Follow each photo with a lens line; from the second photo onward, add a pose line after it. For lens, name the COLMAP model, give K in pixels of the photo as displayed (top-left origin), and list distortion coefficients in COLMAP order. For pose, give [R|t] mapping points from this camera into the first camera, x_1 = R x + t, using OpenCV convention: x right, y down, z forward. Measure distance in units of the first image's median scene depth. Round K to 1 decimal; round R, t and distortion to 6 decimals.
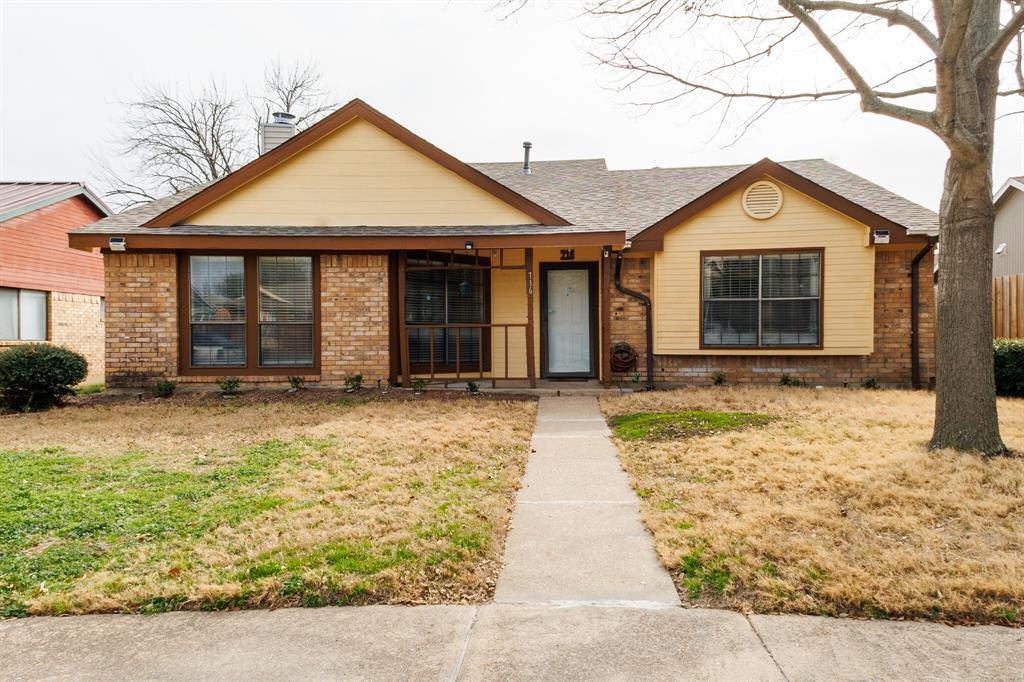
lens RADIAL K [[471.8, 0, 516.1], [0, 471.8, 339.8], [0, 0, 1]] dist [0.011850, -0.002769]
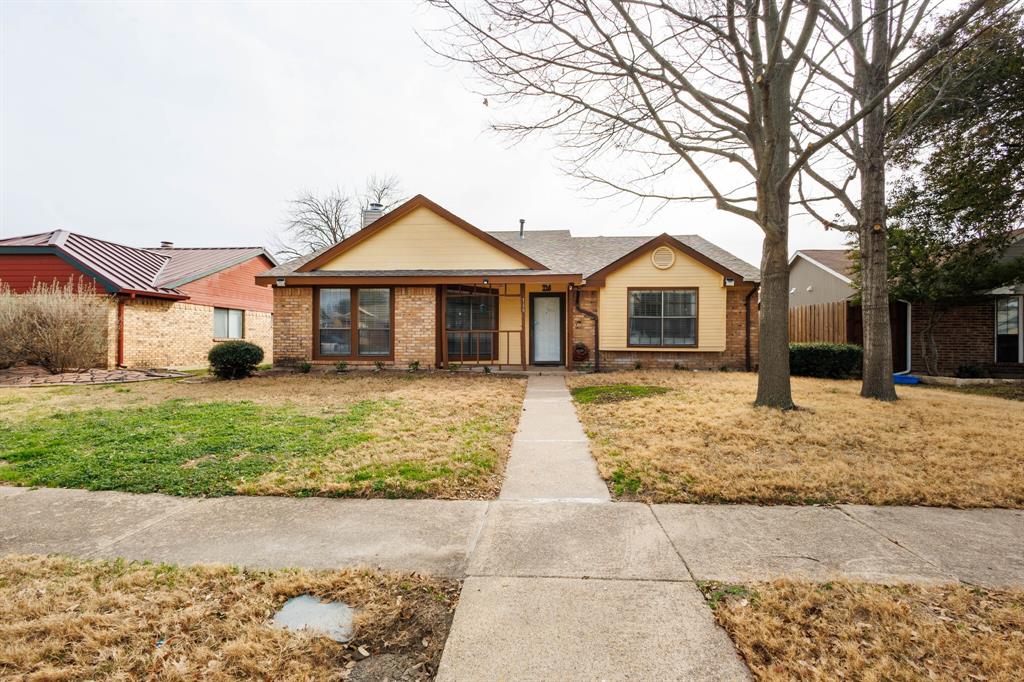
lens RADIAL K [[471.8, 0, 511.3], [0, 471.8, 340.3], [0, 0, 1]] dist [0.011850, -0.002769]
pose [[0.999910, 0.009037, -0.009919, 0.006522], [-0.009037, 0.999959, 0.000015, -0.000797], [0.009919, 0.000074, 0.999951, -0.673754]]
